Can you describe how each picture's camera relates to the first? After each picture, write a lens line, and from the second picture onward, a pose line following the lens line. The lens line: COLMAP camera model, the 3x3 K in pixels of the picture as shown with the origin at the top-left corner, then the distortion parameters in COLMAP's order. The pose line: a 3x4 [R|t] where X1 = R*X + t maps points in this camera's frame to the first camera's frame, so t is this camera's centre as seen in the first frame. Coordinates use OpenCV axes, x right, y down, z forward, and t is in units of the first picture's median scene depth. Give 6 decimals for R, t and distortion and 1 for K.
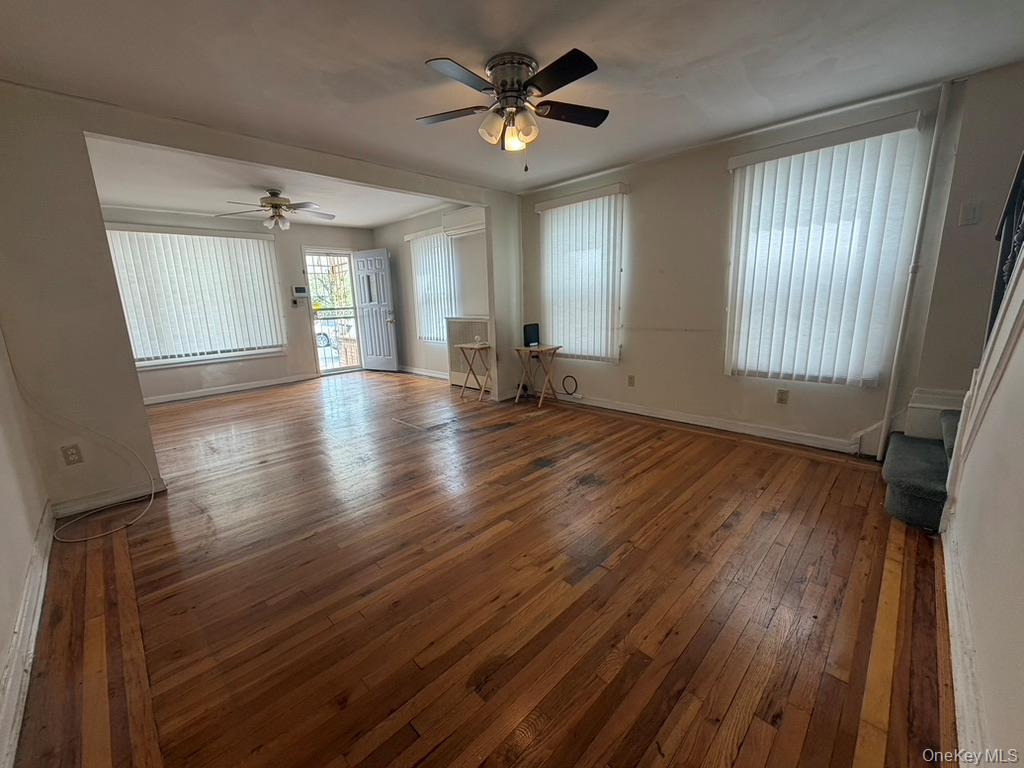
lens RADIAL K [[409.8, 0, 506.6], [0, 409.8, 384.2], [0, 0, 1]] dist [0.000277, 0.000392]
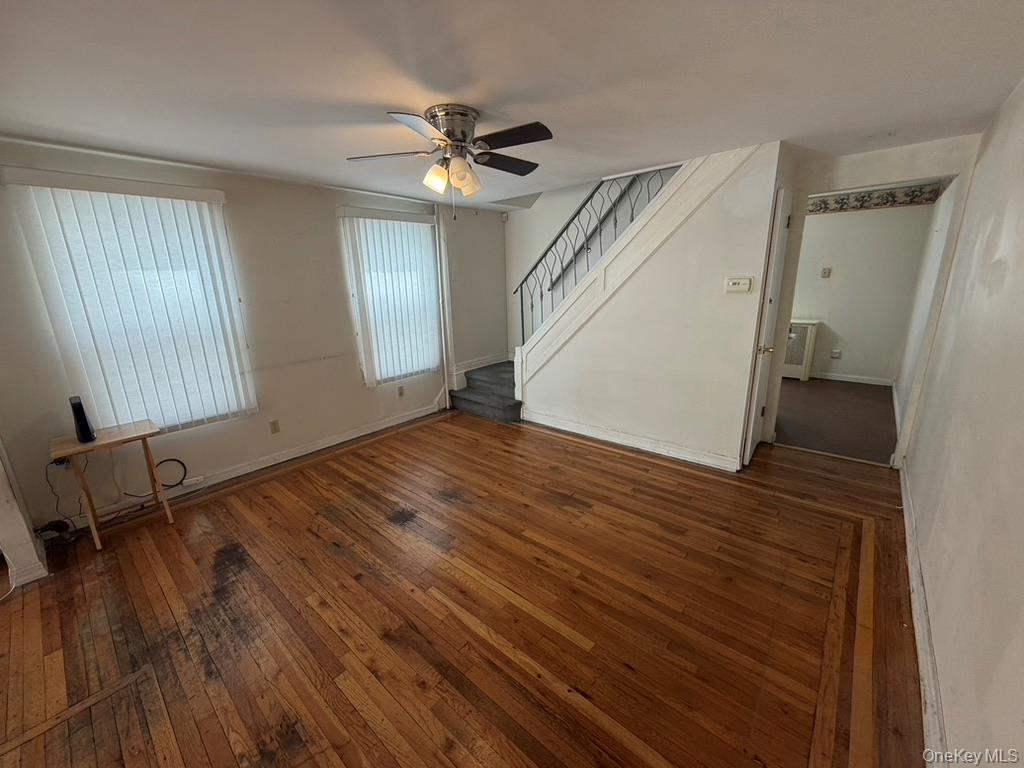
lens RADIAL K [[409.8, 0, 506.6], [0, 409.8, 384.2], [0, 0, 1]] dist [0.000277, 0.000392]
pose [[-0.069718, -0.217368, 0.973597, -0.685253], [0.229819, 0.946219, 0.227712, -0.221832], [-0.970733, 0.239626, -0.016014, 0.652984]]
